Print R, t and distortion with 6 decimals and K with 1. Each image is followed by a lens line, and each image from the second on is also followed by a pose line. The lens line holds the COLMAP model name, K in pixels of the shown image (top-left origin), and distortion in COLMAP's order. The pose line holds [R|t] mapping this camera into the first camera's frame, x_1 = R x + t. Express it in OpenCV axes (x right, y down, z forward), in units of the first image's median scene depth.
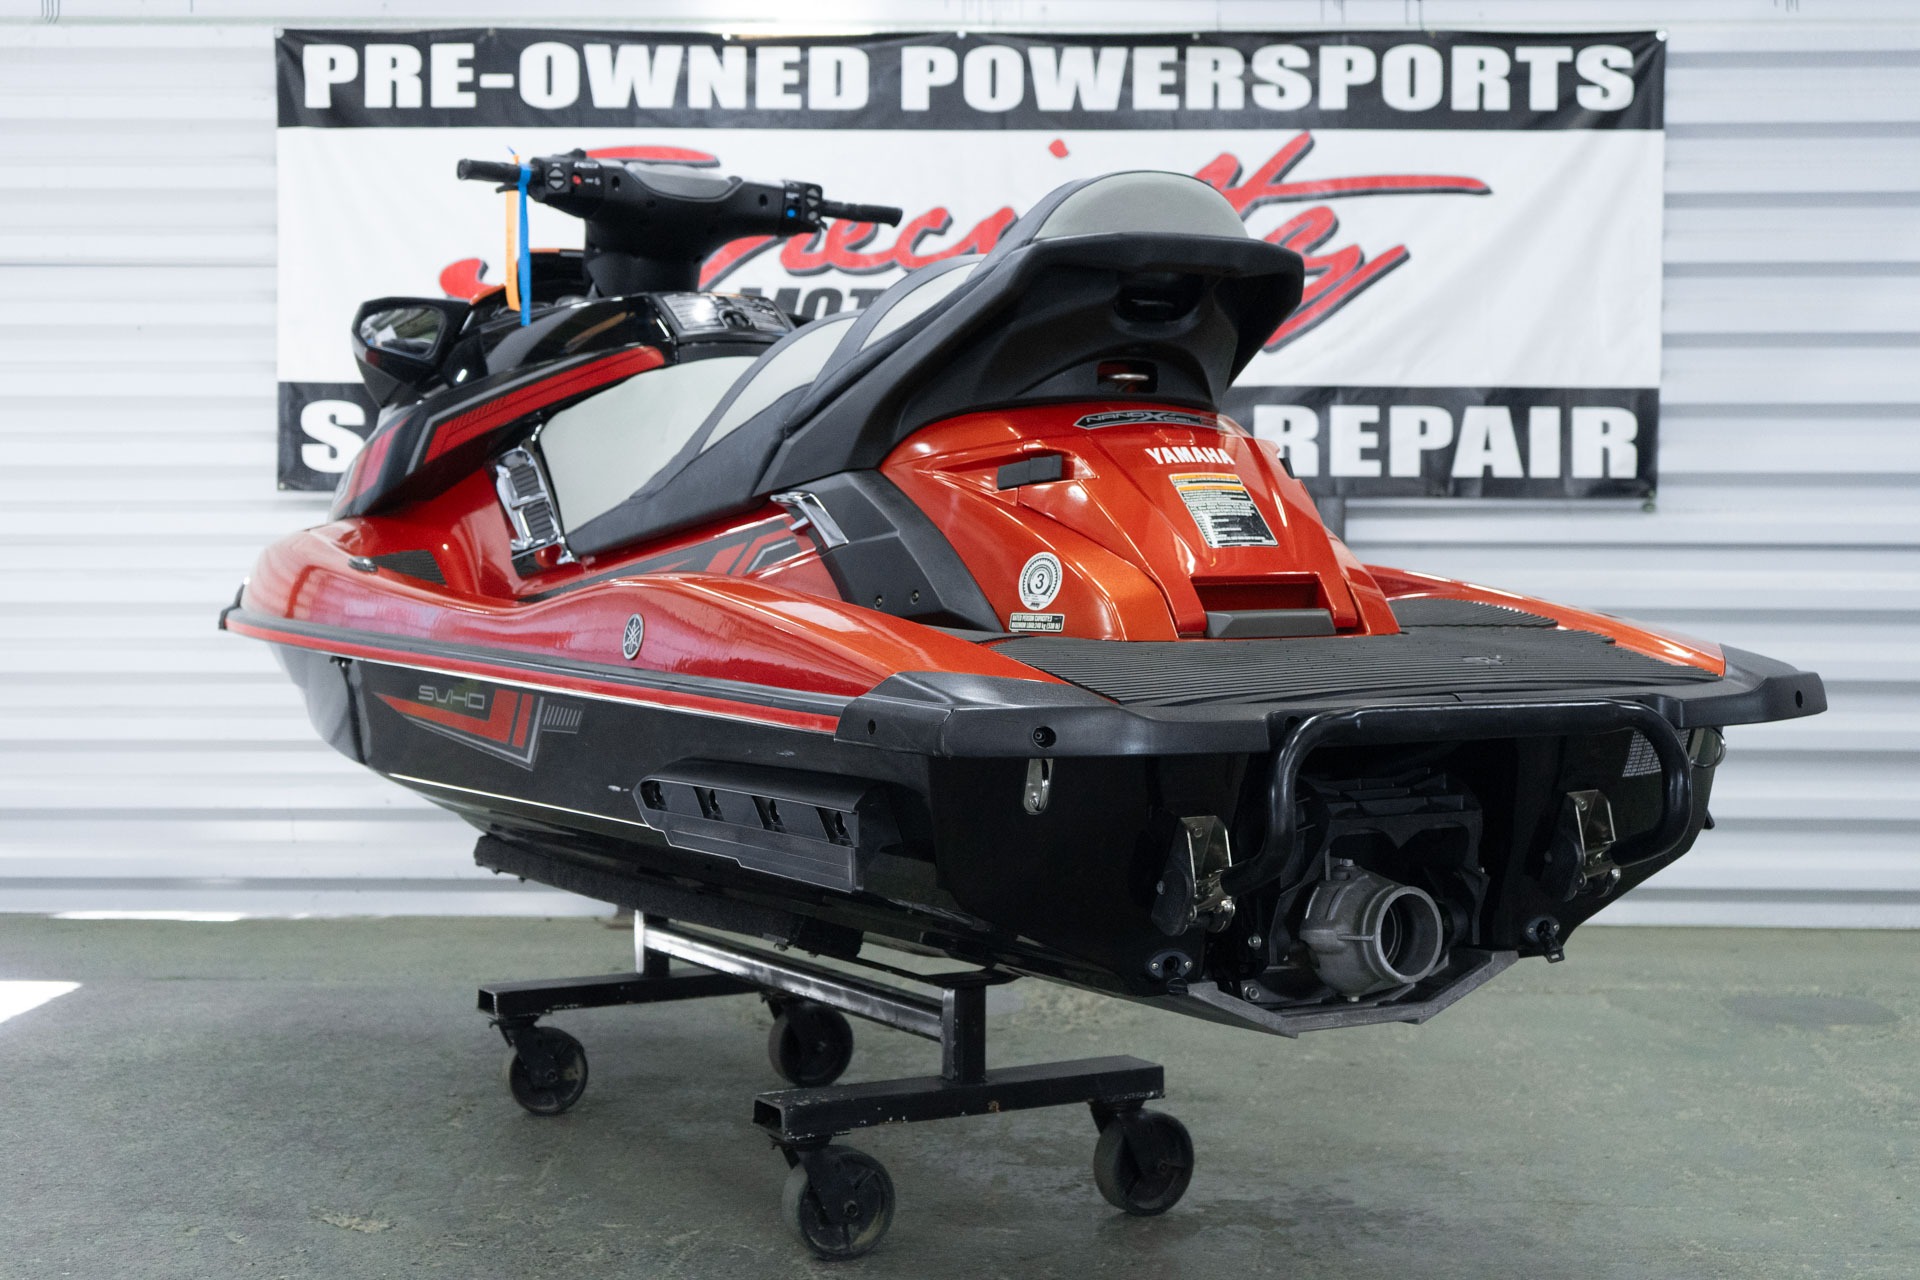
lens RADIAL K [[2744.8, 0, 960.0], [0, 2744.8, 640.0], [0, 0, 1]] dist [0.010499, 0.054326]
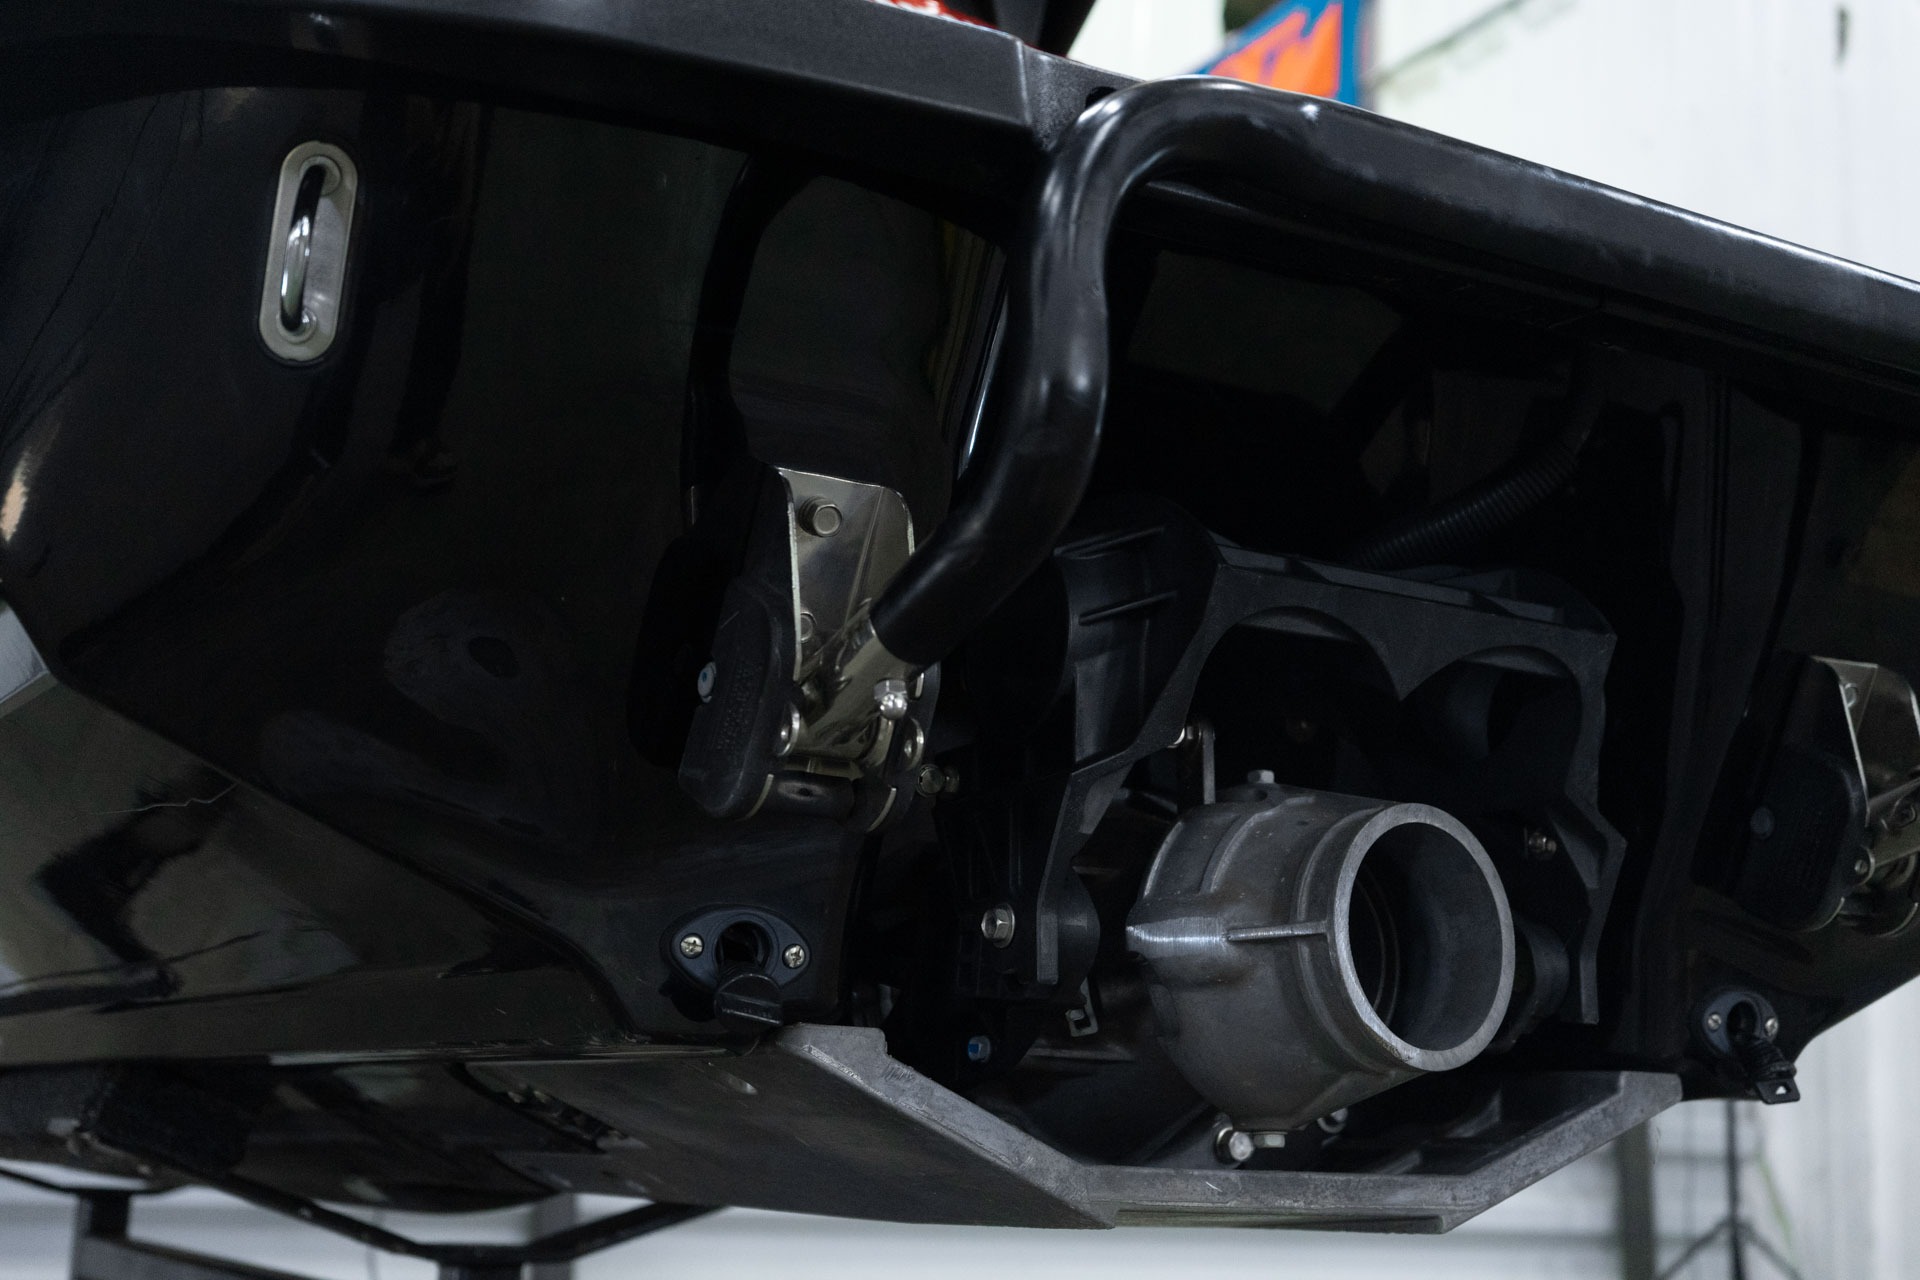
lens RADIAL K [[2553.9, 0, 960.0], [0, 2553.9, 640.0], [0, 0, 1]] dist [0.020131, 0.013448]
pose [[0.998608, 0.047654, 0.022601, 0.087413], [-0.041523, 0.974565, -0.220226, 0.138032], [-0.032521, 0.218981, 0.975187, 0.628385]]
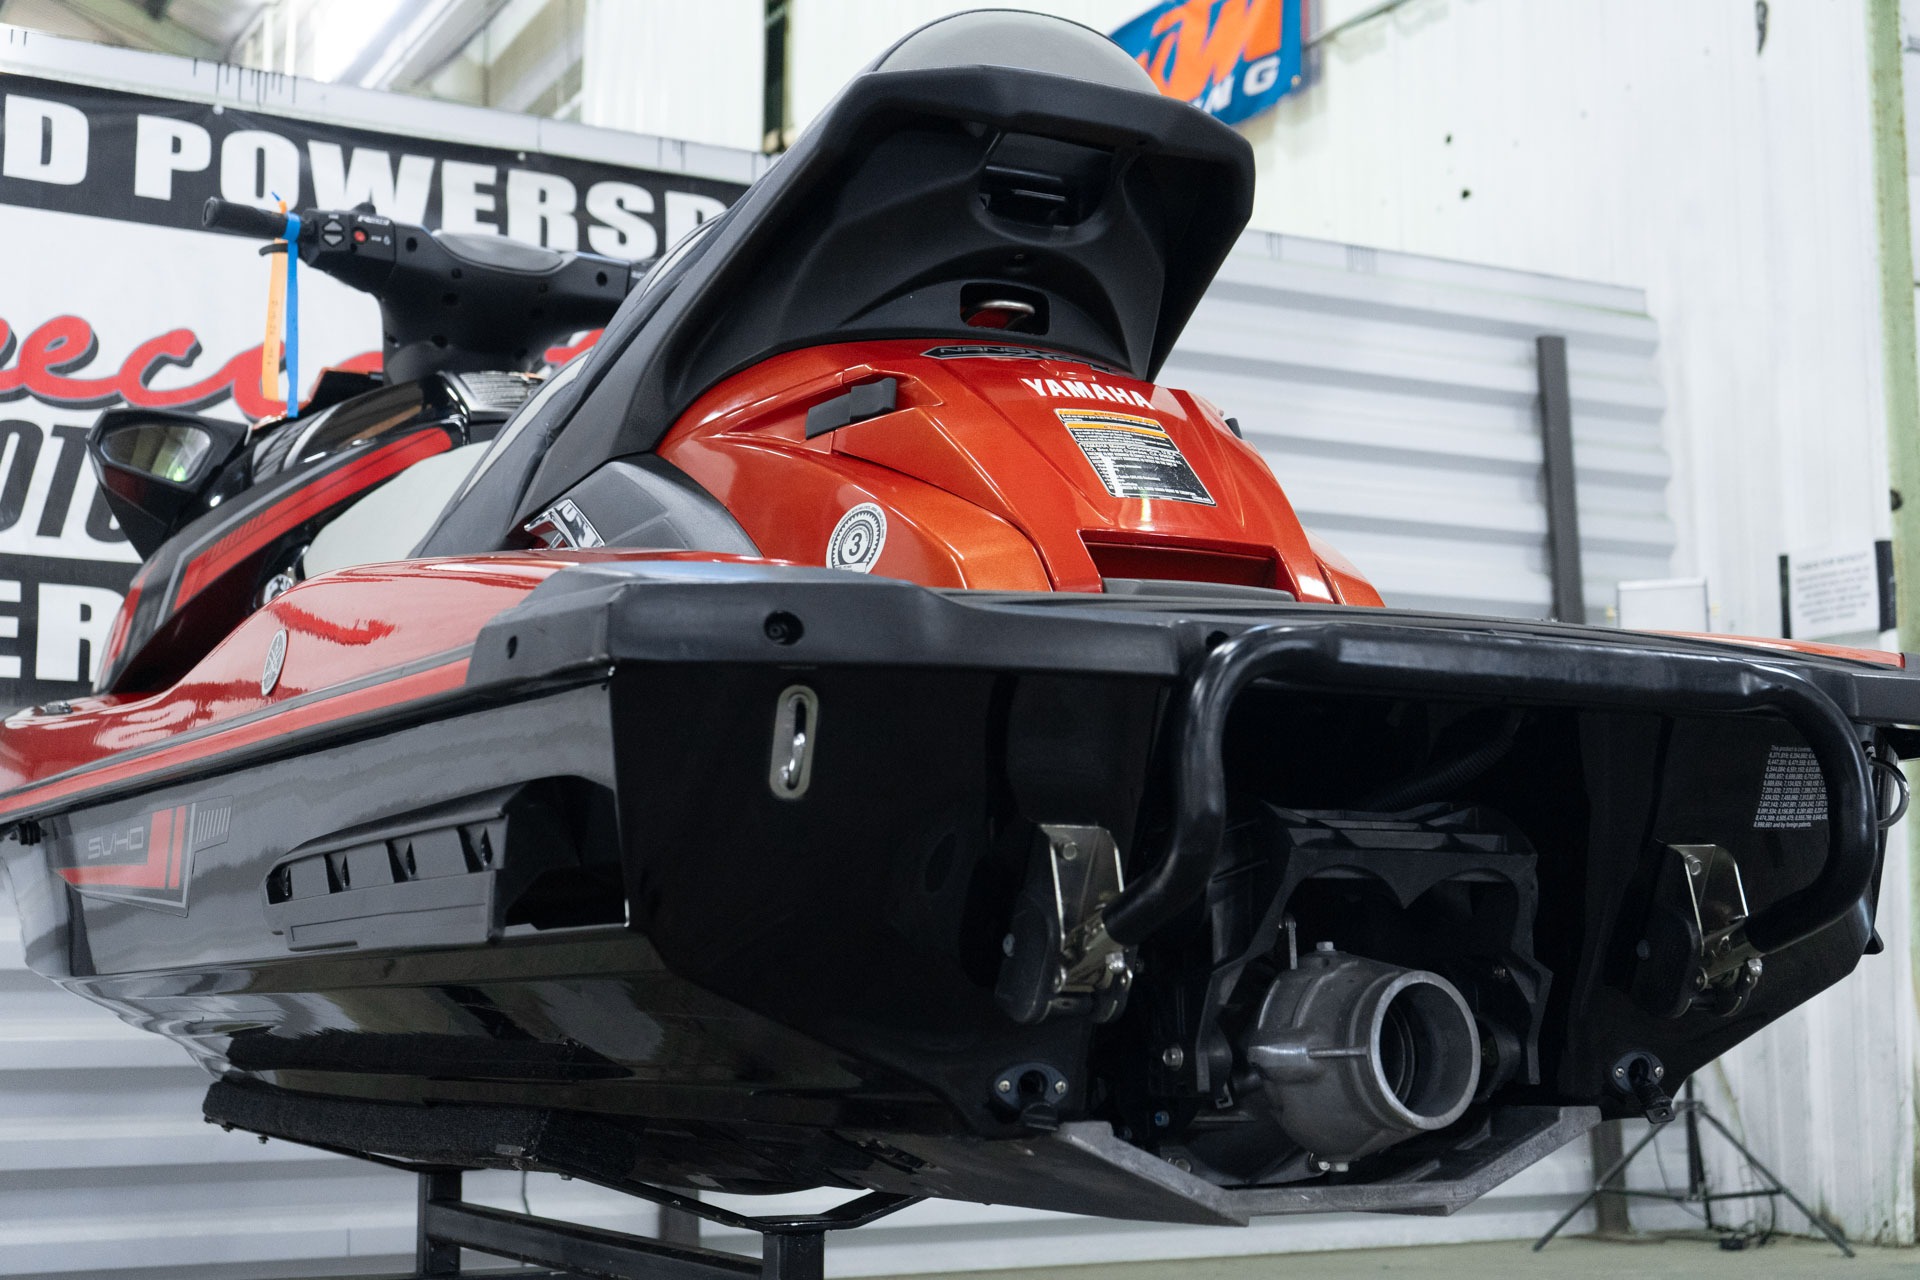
lens RADIAL K [[2670.9, 0, 960.0], [0, 2670.9, 640.0], [0, 0, 1]] dist [0.014903, 0.033571]
pose [[0.999918, -0.001203, -0.012736, 0.063268], [-0.000947, 0.985887, -0.167410, 0.110750], [0.012757, 0.167408, 0.985805, 0.371031]]
